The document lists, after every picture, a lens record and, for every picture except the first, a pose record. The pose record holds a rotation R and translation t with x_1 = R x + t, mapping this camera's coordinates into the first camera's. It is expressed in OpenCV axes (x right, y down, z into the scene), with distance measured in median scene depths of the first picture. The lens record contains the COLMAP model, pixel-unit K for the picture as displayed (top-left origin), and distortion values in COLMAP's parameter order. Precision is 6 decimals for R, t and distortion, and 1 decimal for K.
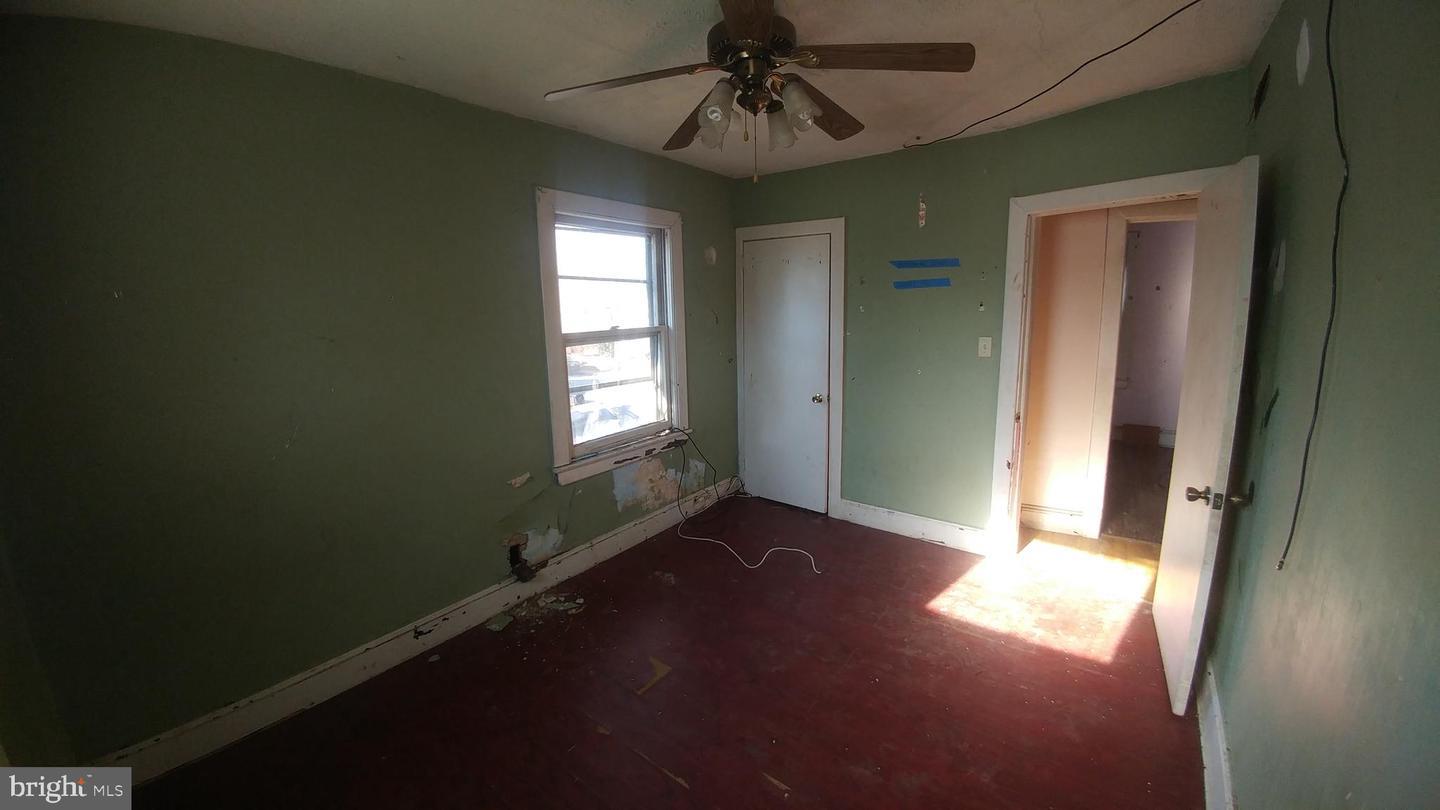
lens RADIAL K [[512.3, 0, 723.4], [0, 512.3, 381.8], [0, 0, 1]] dist [-0.035586, -0.009343]
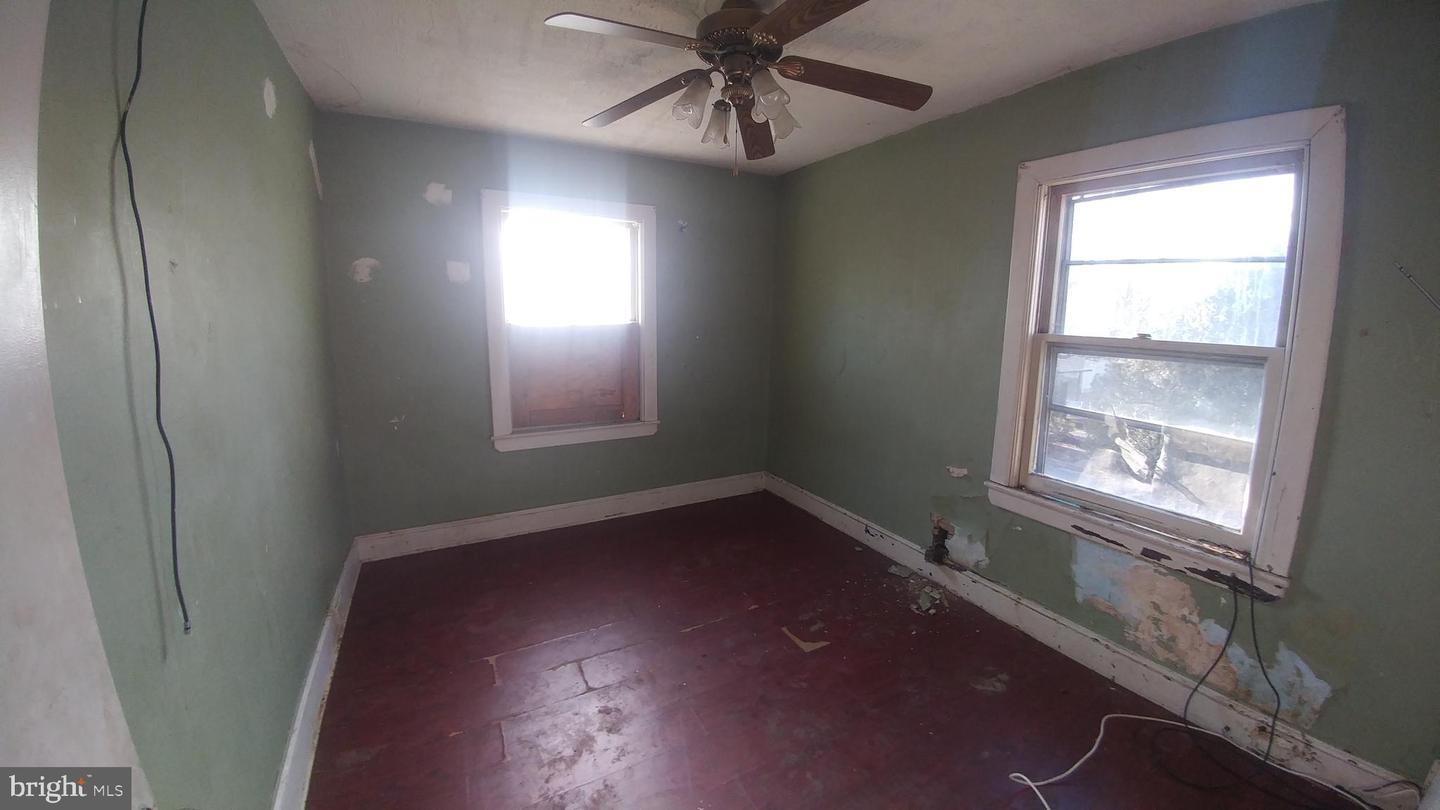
lens RADIAL K [[512.3, 0, 723.4], [0, 512.3, 381.8], [0, 0, 1]] dist [-0.035586, -0.009343]
pose [[-0.401527, 0.149060, -0.903636, 0.587899], [-0.142605, 0.964456, 0.222459, -0.119640], [0.904677, 0.218186, -0.365998, 0.799769]]
